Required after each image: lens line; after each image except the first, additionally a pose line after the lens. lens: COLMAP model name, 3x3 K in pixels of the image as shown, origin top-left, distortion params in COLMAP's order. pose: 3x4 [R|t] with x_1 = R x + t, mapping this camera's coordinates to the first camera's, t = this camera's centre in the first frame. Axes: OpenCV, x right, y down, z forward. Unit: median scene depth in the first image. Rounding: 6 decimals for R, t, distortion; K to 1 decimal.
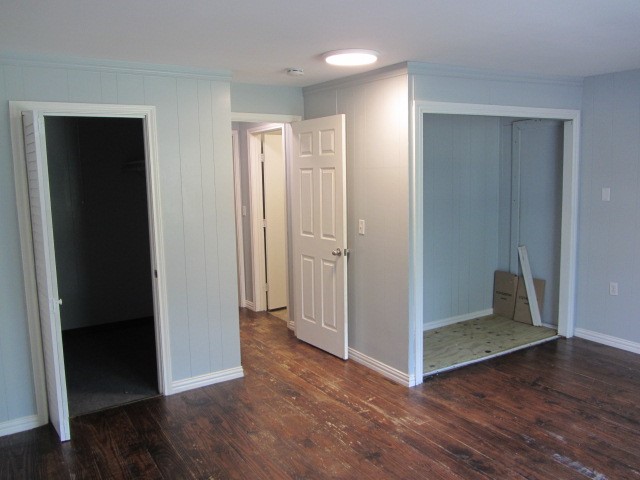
lens RADIAL K [[526.9, 0, 319.6], [0, 526.9, 239.7], [0, 0, 1]] dist [-0.038149, 0.017779]
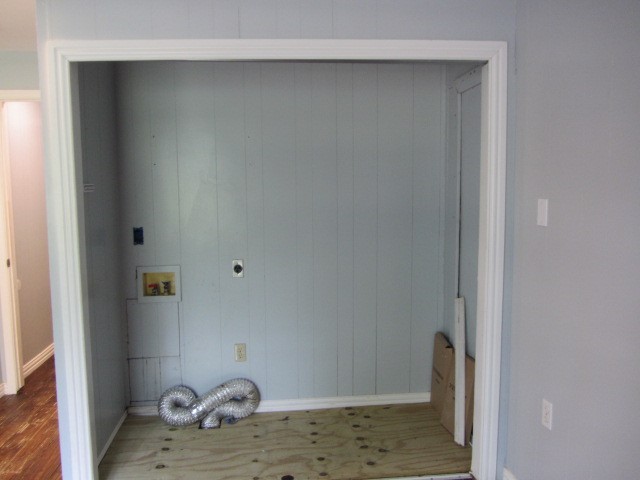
lens RADIAL K [[526.9, 0, 320.4], [0, 526.9, 239.3], [0, 0, 1]] dist [-0.038149, 0.017779]
pose [[0.901117, 0.060874, -0.429282, 0.545636], [-0.063579, 0.997944, 0.008050, -0.051043], [0.428889, 0.020039, 0.903135, 0.460066]]
